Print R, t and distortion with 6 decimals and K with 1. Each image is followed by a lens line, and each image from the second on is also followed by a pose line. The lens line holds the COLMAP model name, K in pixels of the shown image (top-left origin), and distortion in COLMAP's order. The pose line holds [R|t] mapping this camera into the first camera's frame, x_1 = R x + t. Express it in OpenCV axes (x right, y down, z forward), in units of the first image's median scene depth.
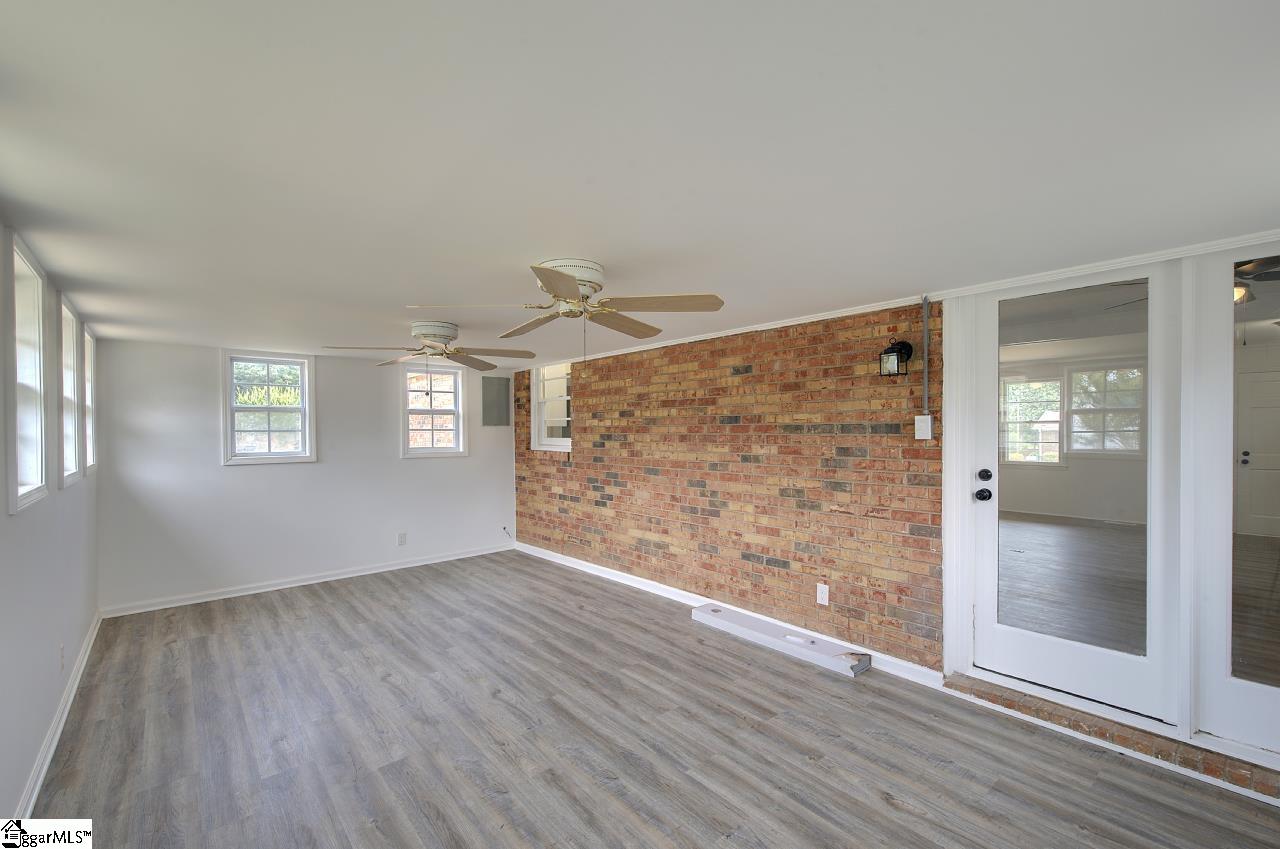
lens RADIAL K [[553.6, 0, 641.5], [0, 553.6, 432.5], [0, 0, 1]] dist [0.001144, 0.000804]
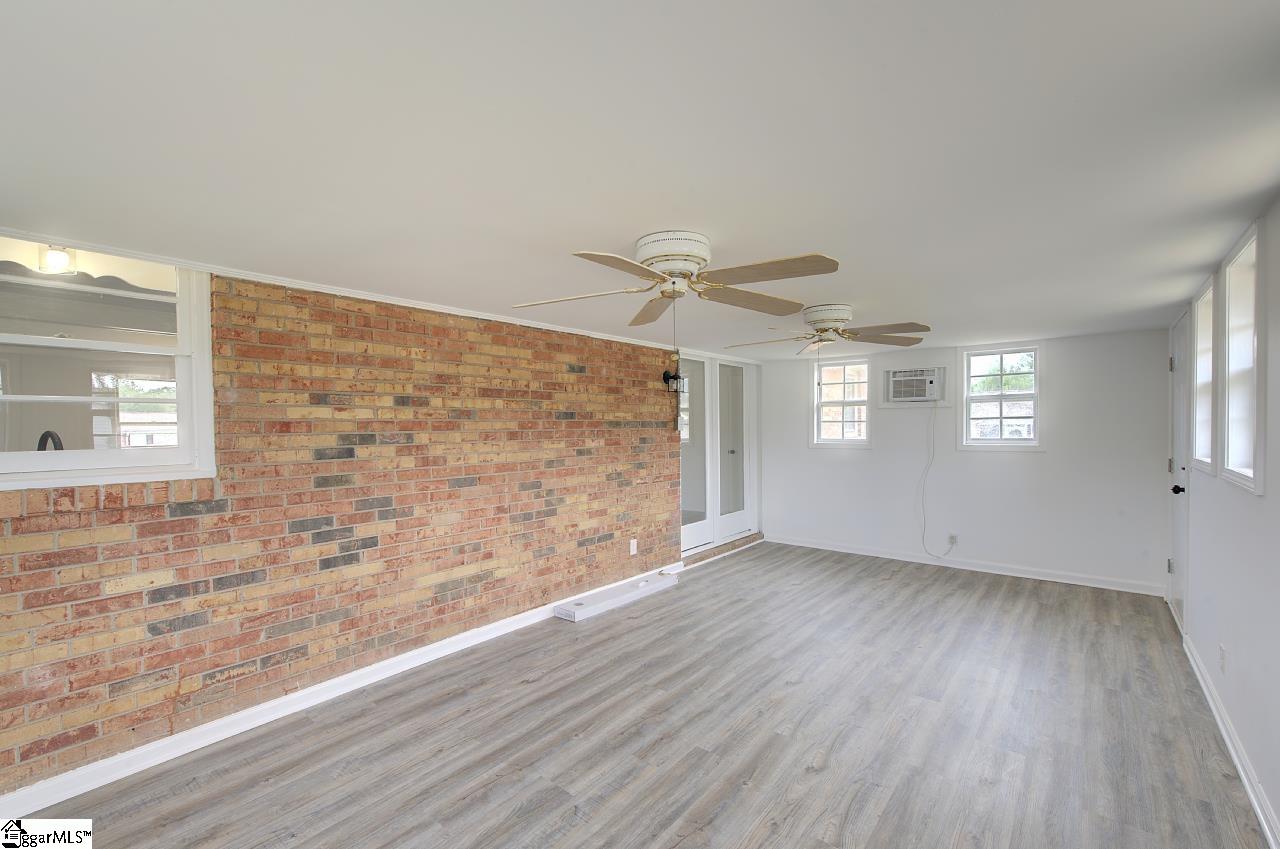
lens RADIAL K [[576.1, 0, 636.2], [0, 576.1, 429.5], [0, 0, 1]] dist [-0.002044, 0.000320]
pose [[-0.192107, 0.000951, 0.981374, -0.865021], [0.016088, 0.999868, 0.002180, 0.002299], [-0.981242, 0.016207, -0.192097, 1.032035]]
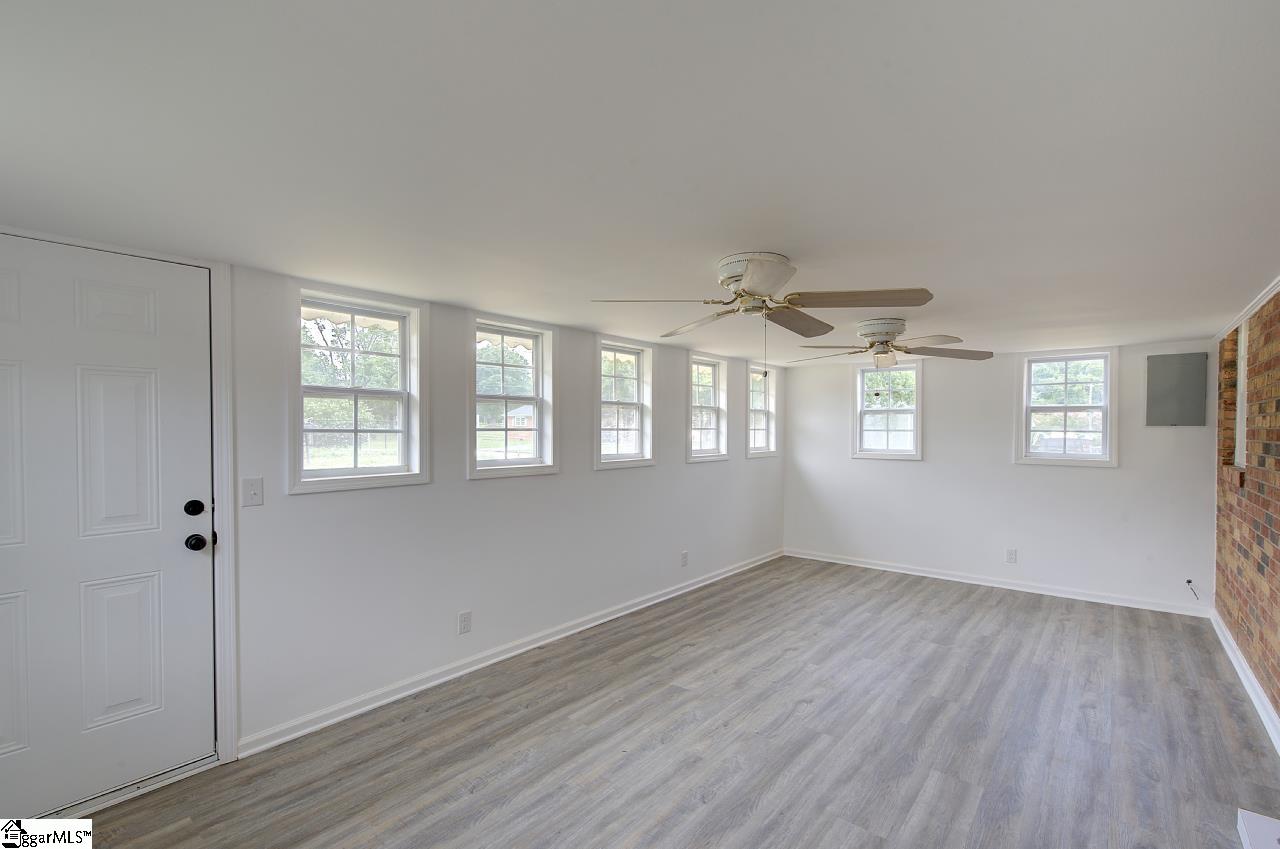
lens RADIAL K [[553.7, 0, 642.1], [0, 553.7, 441.0], [0, 0, 1]] dist [0.001122, 0.000249]
pose [[0.165780, 0.027348, -0.985783, 0.450104], [-0.007788, 0.999621, 0.026422, -0.009367], [0.986132, 0.003297, 0.165930, 0.387526]]
